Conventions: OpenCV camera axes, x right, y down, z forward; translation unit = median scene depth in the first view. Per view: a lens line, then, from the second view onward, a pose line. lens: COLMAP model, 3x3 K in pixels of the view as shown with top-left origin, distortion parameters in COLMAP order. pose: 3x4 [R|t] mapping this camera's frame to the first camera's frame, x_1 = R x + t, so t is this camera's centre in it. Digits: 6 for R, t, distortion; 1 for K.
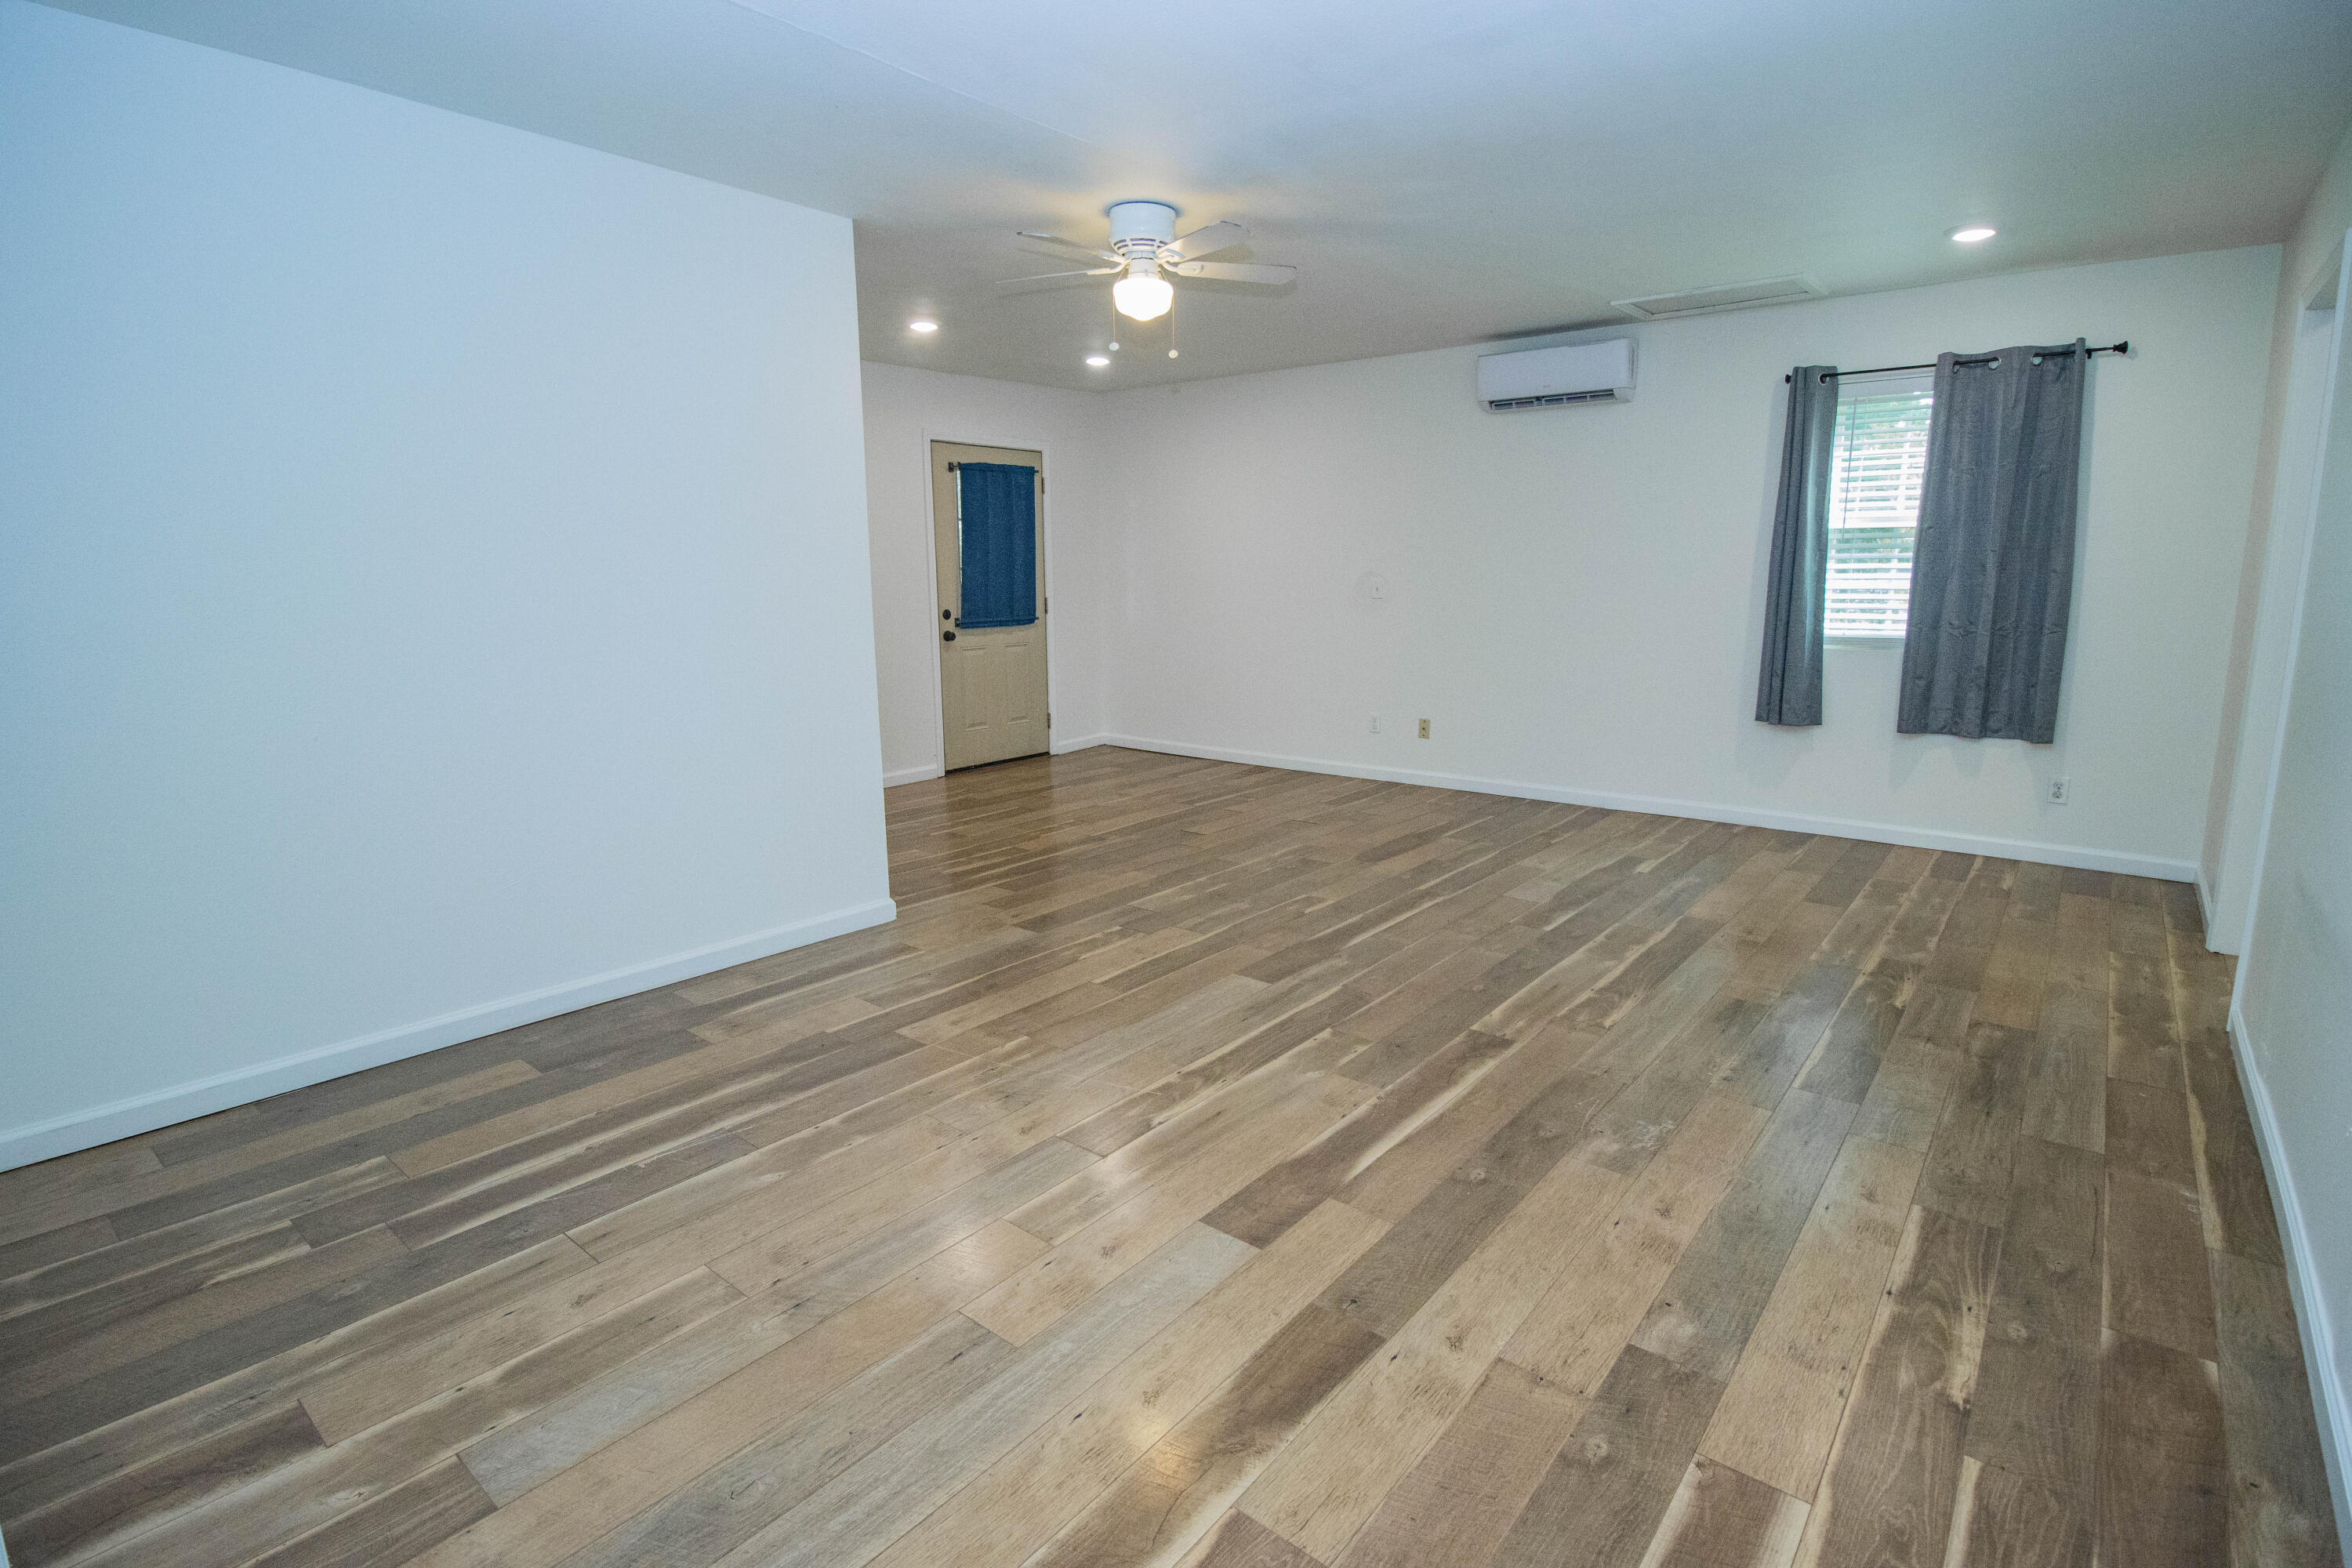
lens RADIAL K [[1122.6, 0, 1198.5], [0, 1122.6, 770.1], [0, 0, 1]] dist [0.003046, -0.013068]
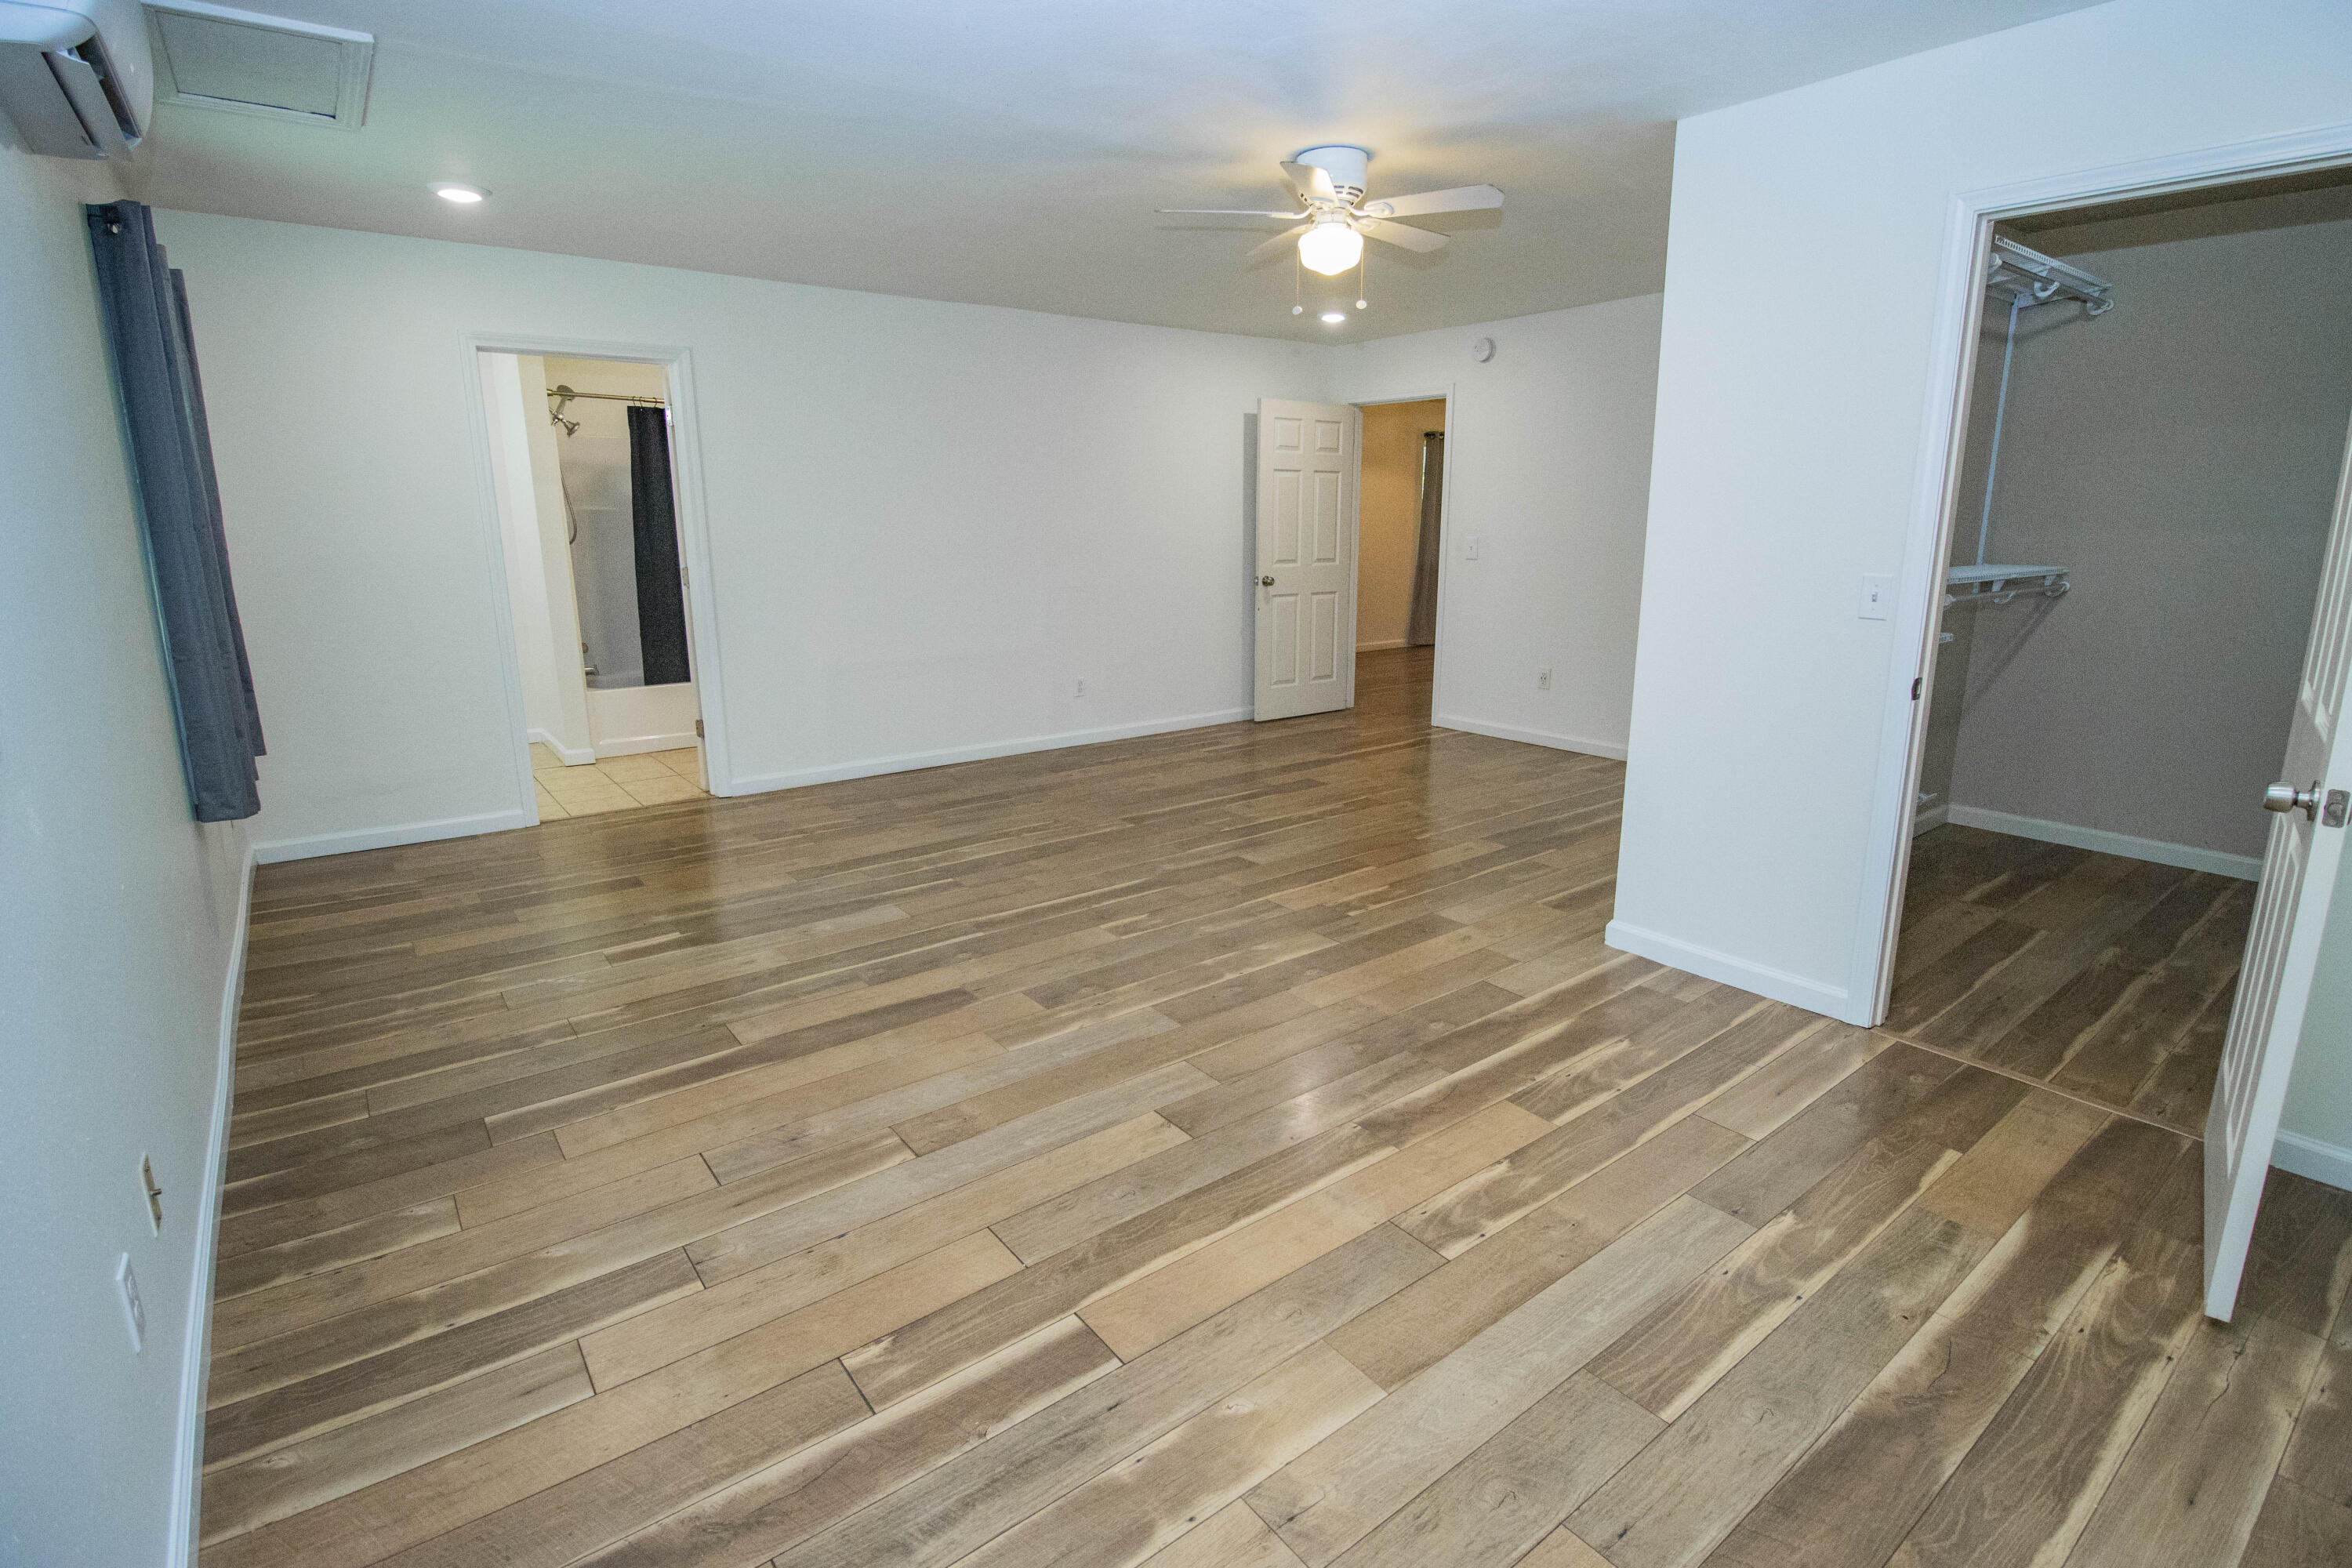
lens RADIAL K [[1122.6, 0, 1198.5], [0, 1122.6, 770.1], [0, 0, 1]] dist [0.003046, -0.013068]
pose [[-0.973695, -0.045325, 0.223303, -0.169043], [0.046907, 0.919152, 0.391101, -0.394693], [-0.222976, 0.391288, -0.892847, 2.031187]]
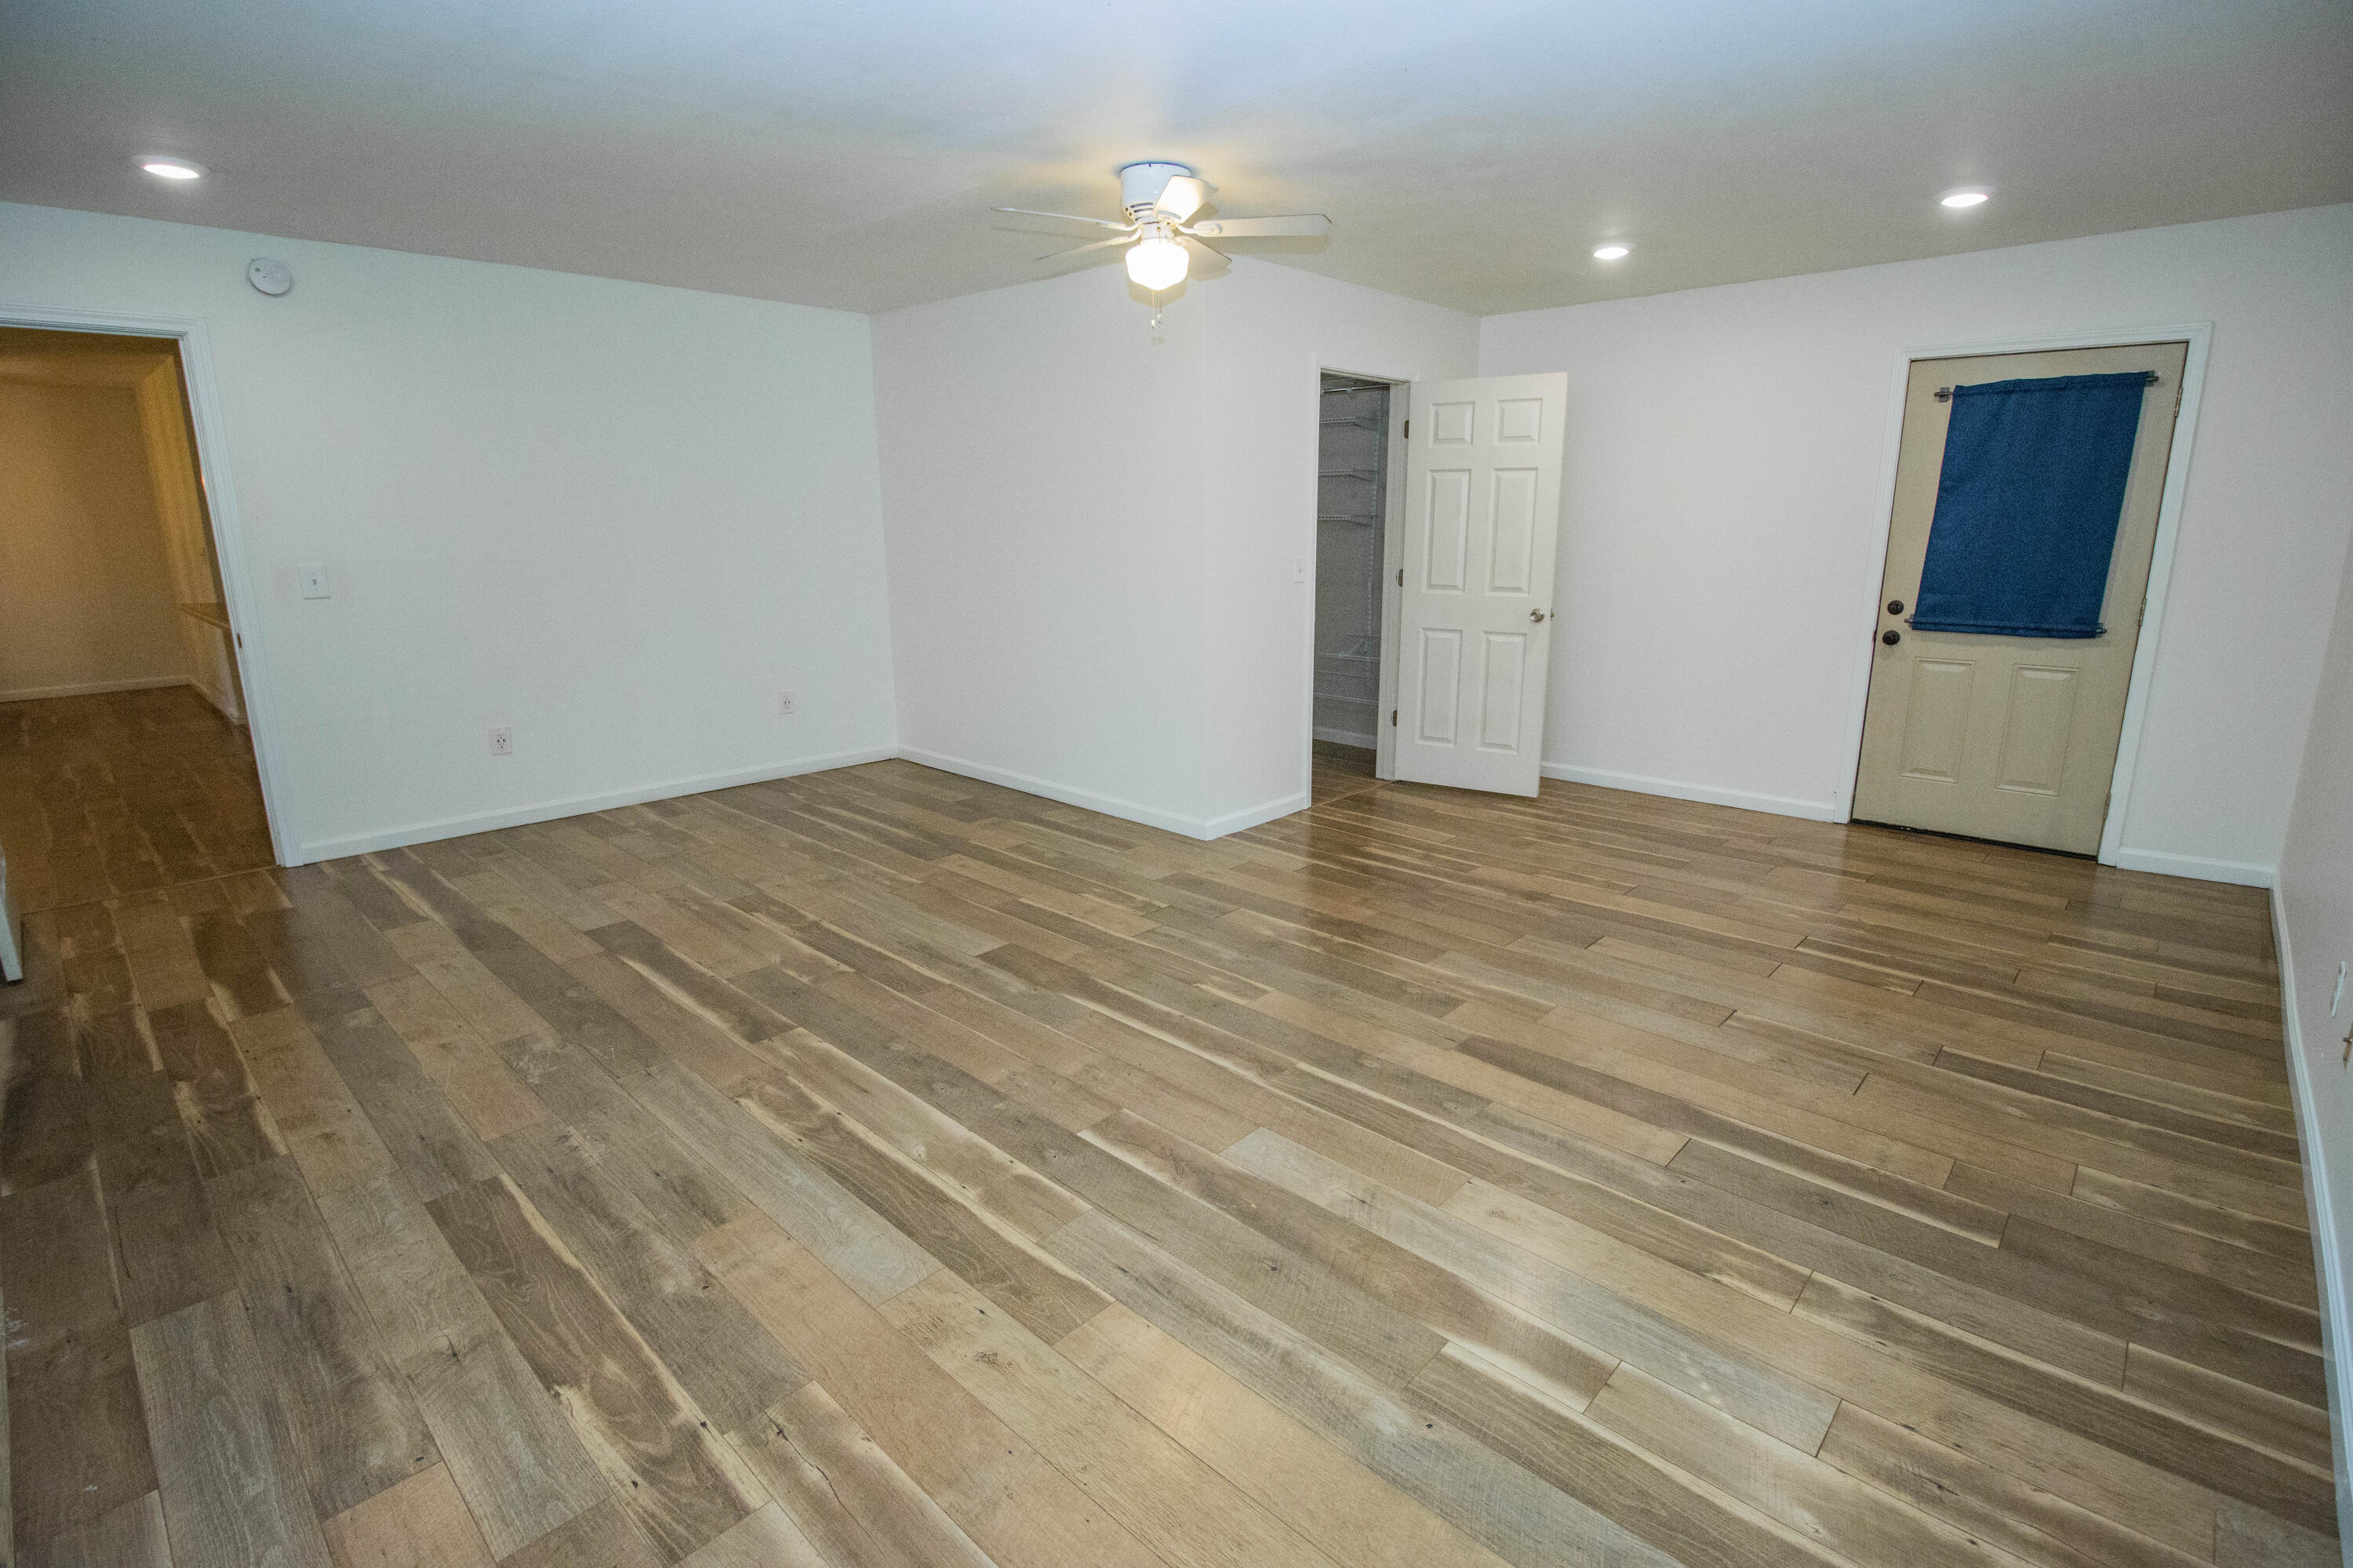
lens RADIAL K [[1105.3, 0, 1203.1], [0, 1105.3, 767.8], [0, 0, 1]] dist [-0.003383, -0.010557]
pose [[-0.064246, 0.226045, -0.971996, 0.954355], [-0.177188, 0.955948, 0.234025, -0.239750], [0.982078, 0.187261, -0.021364, 1.136255]]
